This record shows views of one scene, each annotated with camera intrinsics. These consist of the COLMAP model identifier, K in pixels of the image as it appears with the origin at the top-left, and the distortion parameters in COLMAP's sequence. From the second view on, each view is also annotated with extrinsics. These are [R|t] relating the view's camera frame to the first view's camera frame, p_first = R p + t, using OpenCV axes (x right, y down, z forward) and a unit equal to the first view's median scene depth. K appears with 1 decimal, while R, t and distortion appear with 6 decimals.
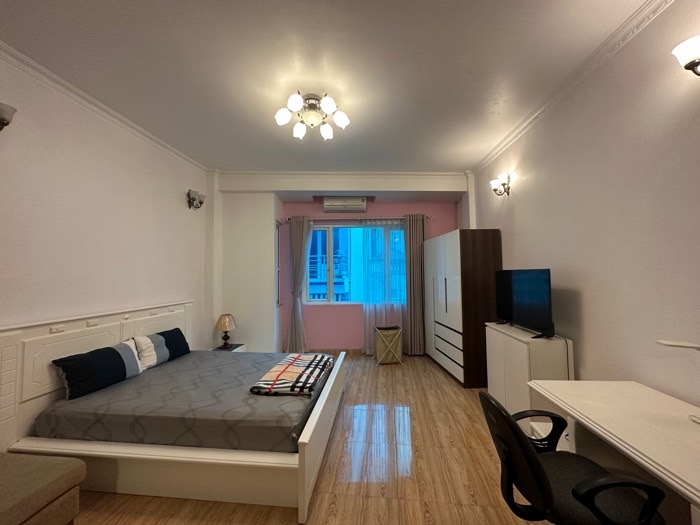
lens RADIAL K [[279.5, 0, 350.8], [0, 279.5, 259.4], [0, 0, 1]] dist [-0.001889, -0.000325]
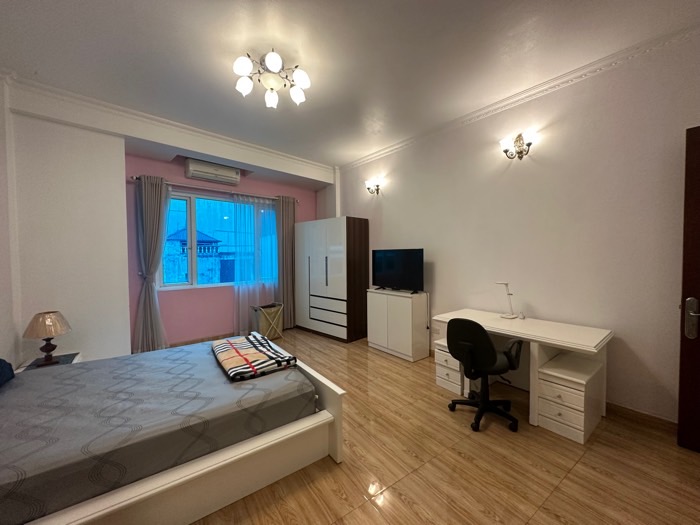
lens RADIAL K [[279.5, 0, 349.2], [0, 279.5, 260.2], [0, 0, 1]] dist [-0.001889, -0.000325]
pose [[0.741312, -0.004820, 0.671144, -0.433888], [-0.036250, 0.998227, 0.047210, 0.026962], [-0.670181, -0.059326, 0.739823, 0.080824]]
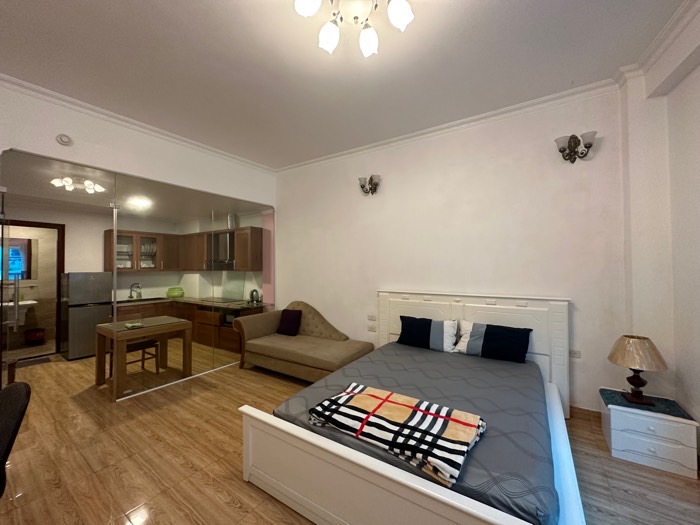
lens RADIAL K [[279.5, 0, 346.8], [0, 279.5, 261.9], [0, 0, 1]] dist [-0.001889, -0.000325]
pose [[-0.458991, -0.001145, -0.888440, 0.311499], [0.052111, 0.998243, -0.028209, 0.052699], [0.886911, -0.059245, -0.458125, 0.923520]]
